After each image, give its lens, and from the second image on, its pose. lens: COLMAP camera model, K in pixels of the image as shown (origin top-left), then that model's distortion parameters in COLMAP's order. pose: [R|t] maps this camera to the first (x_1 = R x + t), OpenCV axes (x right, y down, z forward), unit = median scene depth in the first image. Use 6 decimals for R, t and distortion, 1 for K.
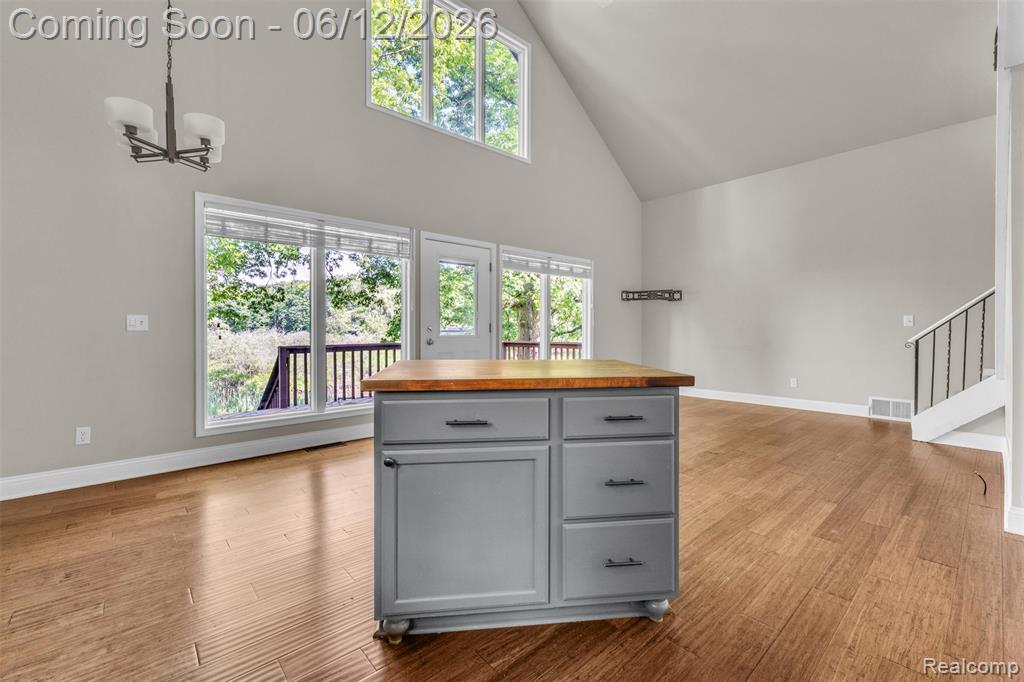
lens RADIAL K [[429.2, 0, 513.3], [0, 429.2, 336.2], [0, 0, 1]] dist [0.001000, -0.000340]
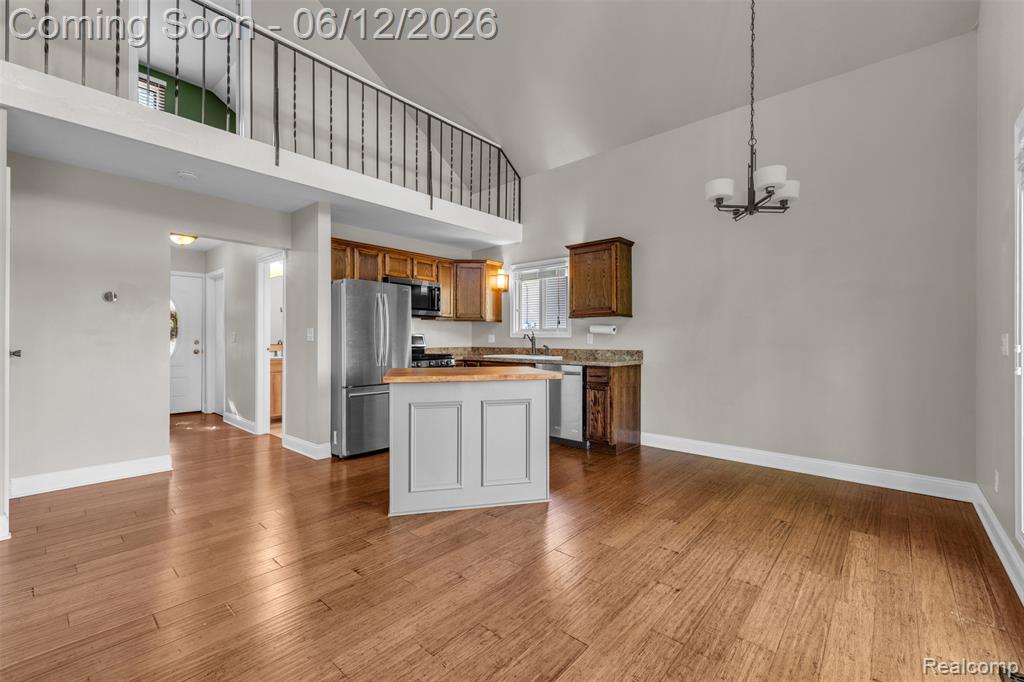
lens RADIAL K [[428.9, 0, 512.0], [0, 428.9, 341.0], [0, 0, 1]] dist [-0.000126, -0.000098]
pose [[-0.992667, -0.001240, -0.120872, 0.015598], [-0.003682, 0.999794, 0.019985, -0.029422], [0.120822, 0.020283, -0.992467, 0.971682]]
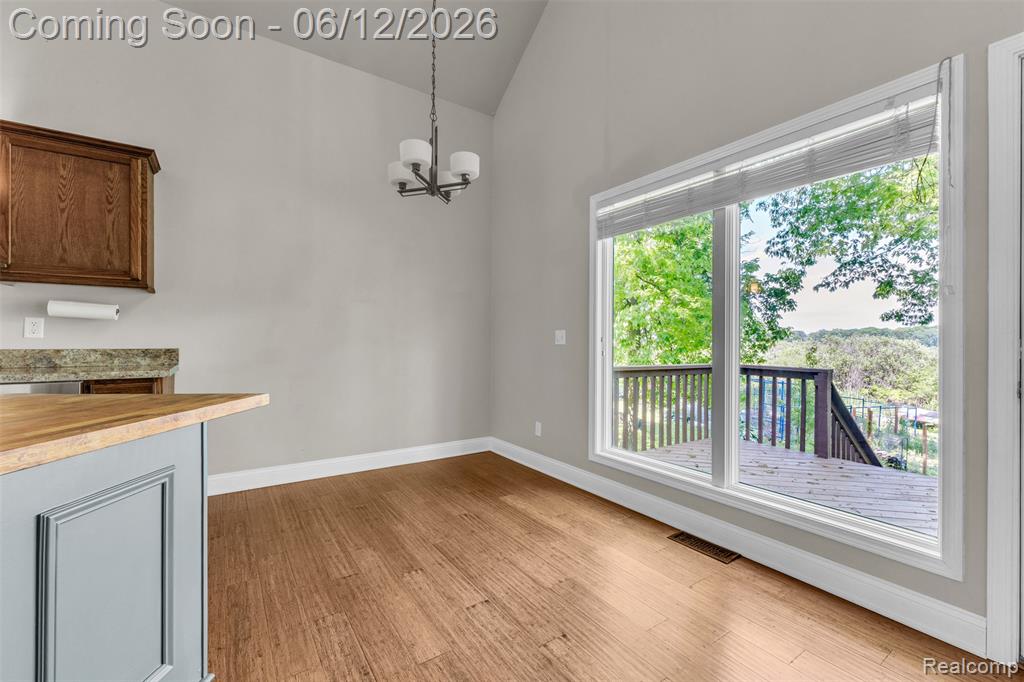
lens RADIAL K [[430.8, 0, 512.5], [0, 430.8, 338.8], [0, 0, 1]] dist [0.008248, -0.000409]
pose [[-0.128937, -0.003776, -0.991646, 0.137320], [-0.022138, 0.999754, -0.000929, -0.014337], [0.991406, 0.021834, -0.128989, 0.616726]]
